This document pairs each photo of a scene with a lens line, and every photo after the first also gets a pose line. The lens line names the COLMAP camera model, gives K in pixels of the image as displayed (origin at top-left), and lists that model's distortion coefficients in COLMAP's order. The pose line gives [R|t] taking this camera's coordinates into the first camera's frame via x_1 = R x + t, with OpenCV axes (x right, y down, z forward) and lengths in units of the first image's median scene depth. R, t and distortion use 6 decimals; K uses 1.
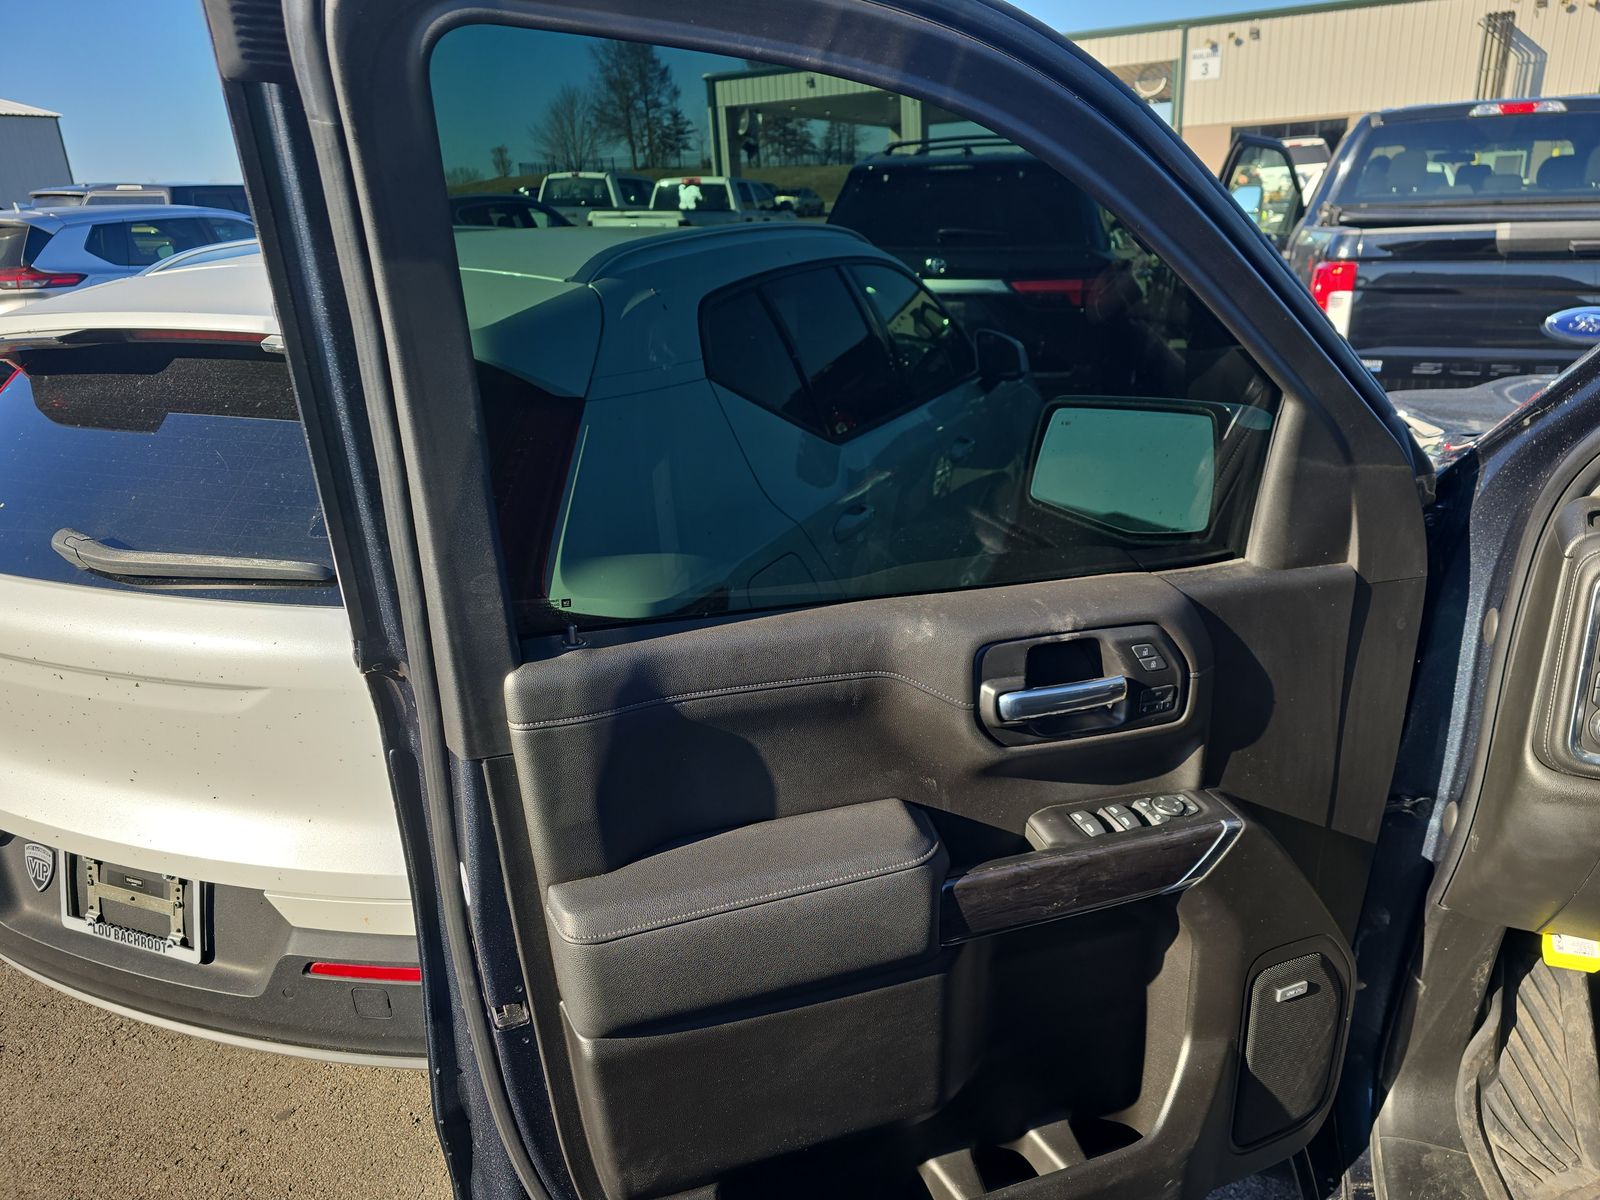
lens RADIAL K [[1097.1, 0, 803.1], [0, 1097.1, 592.9], [0, 0, 1]] dist [0.001288, -0.001650]
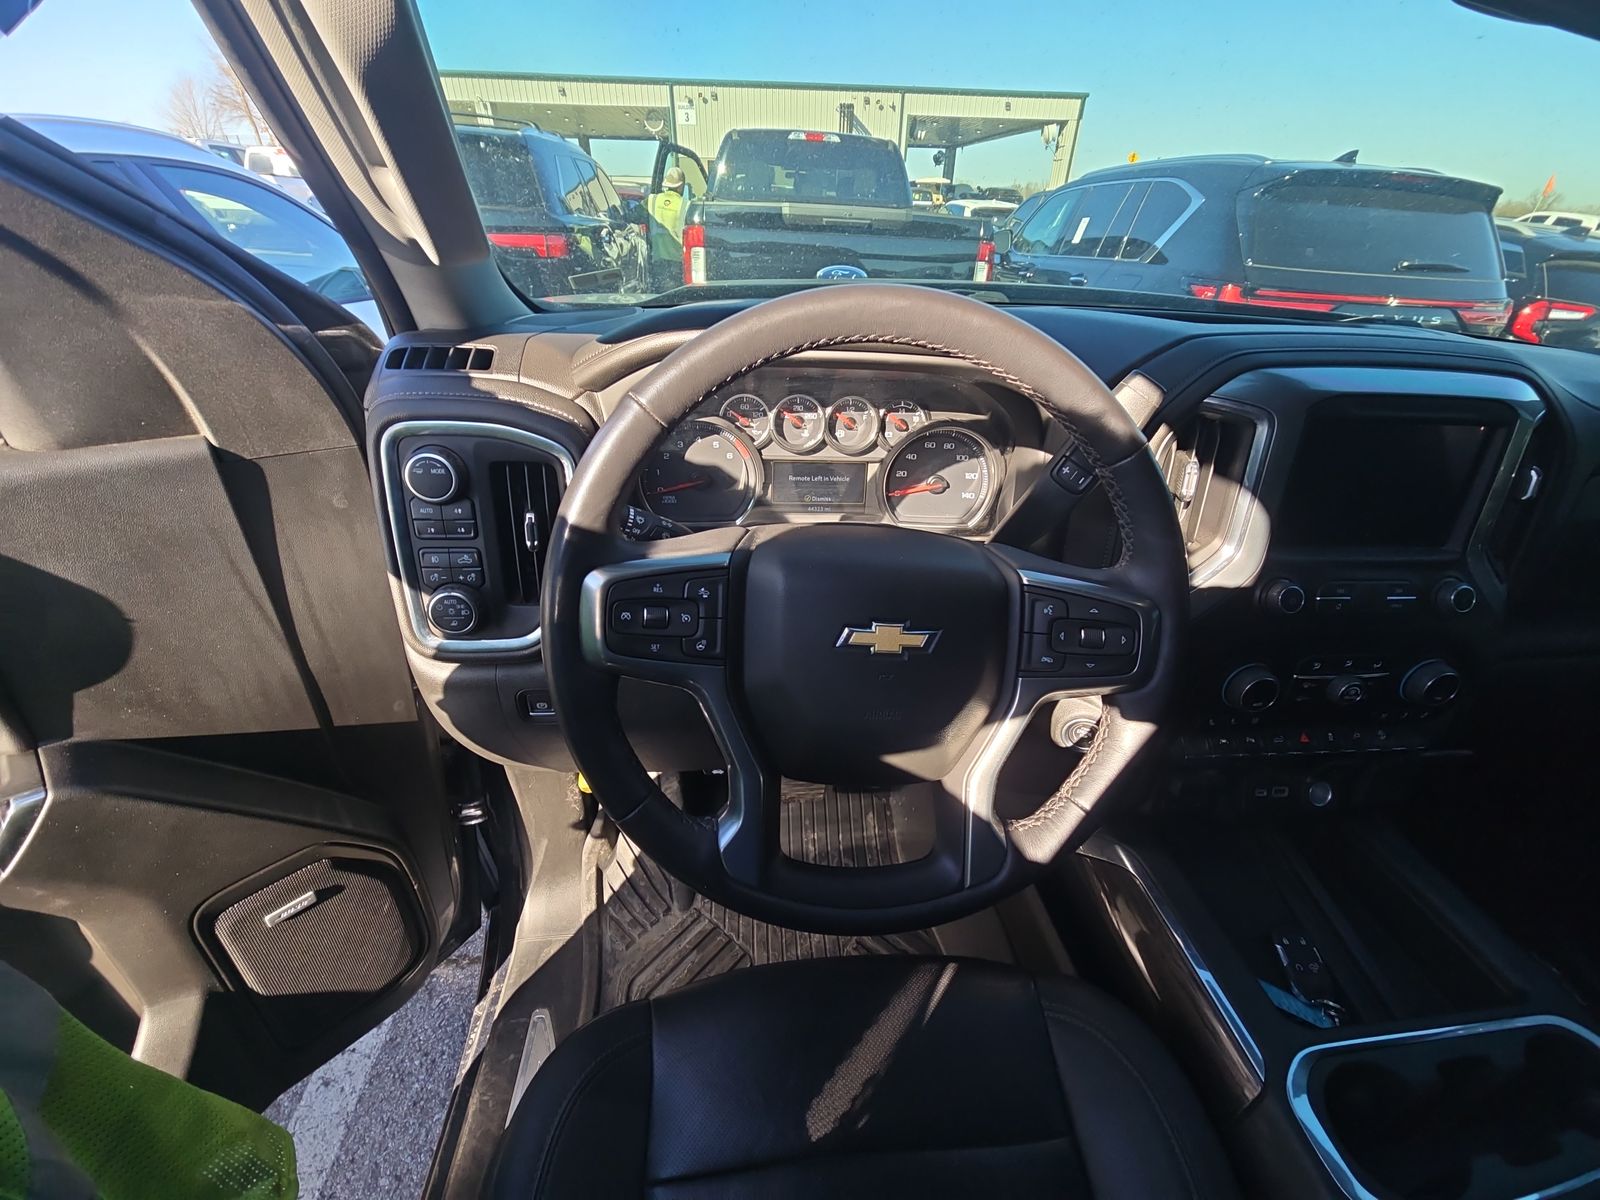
lens RADIAL K [[643.3, 0, 810.9], [0, 643.3, 594.9], [0, 0, 1]] dist [0.000601, -0.002718]
pose [[0.890332, -0.165029, 0.424351, 0.141178], [0.078565, 0.973706, 0.213834, 0.004325], [-0.448481, -0.157044, 0.879887, 0.077914]]
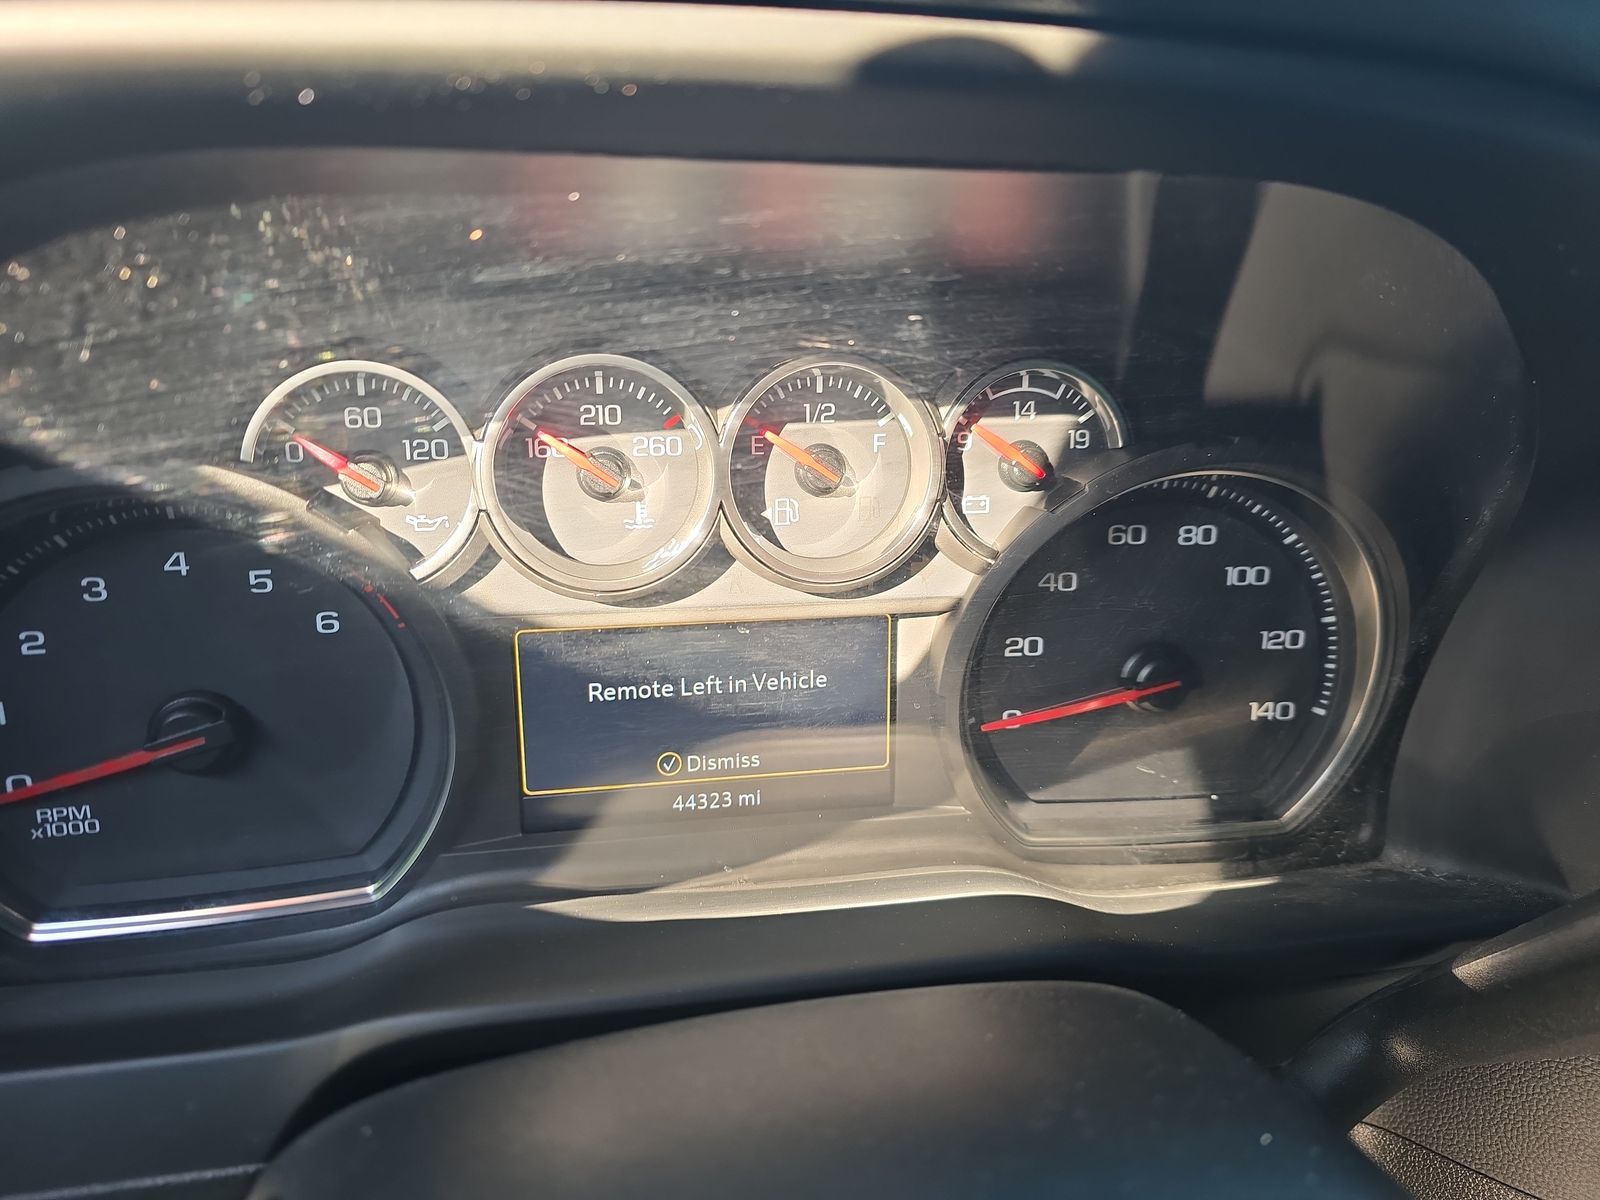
lens RADIAL K [[1097.1, 0, 803.1], [0, 1097.1, 592.9], [0, 0, 1]] dist [0.001288, -0.001650]
pose [[0.845307, -0.141691, 0.515151, 0.172846], [0.131231, 0.989719, 0.056883, 0.002341], [-0.517914, 0.019520, 0.855210, 0.136072]]
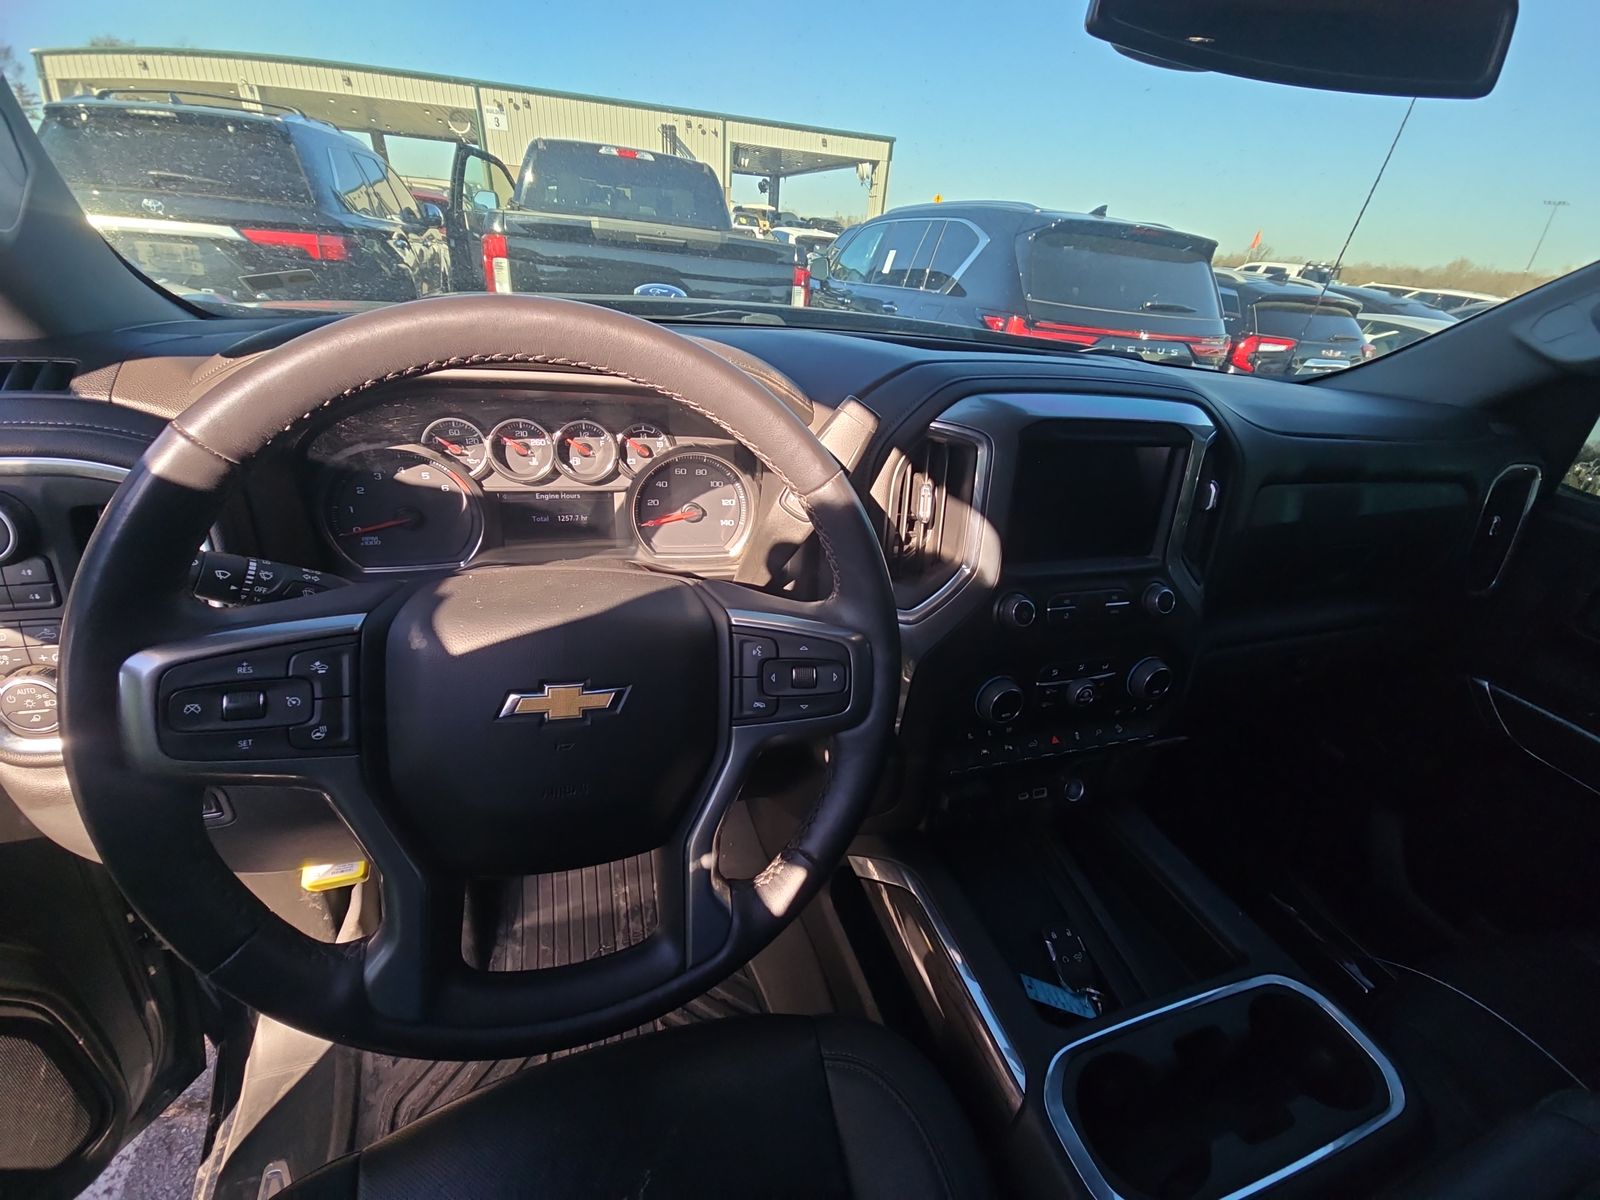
lens RADIAL K [[643.3, 0, 810.9], [0, 643.3, 594.9], [0, 0, 1]] dist [0.000601, -0.002718]
pose [[0.761300, -0.204800, 0.615206, 0.158611], [0.094662, 0.973747, 0.207015, 0.004408], [-0.641452, -0.099364, 0.760701, 0.075258]]
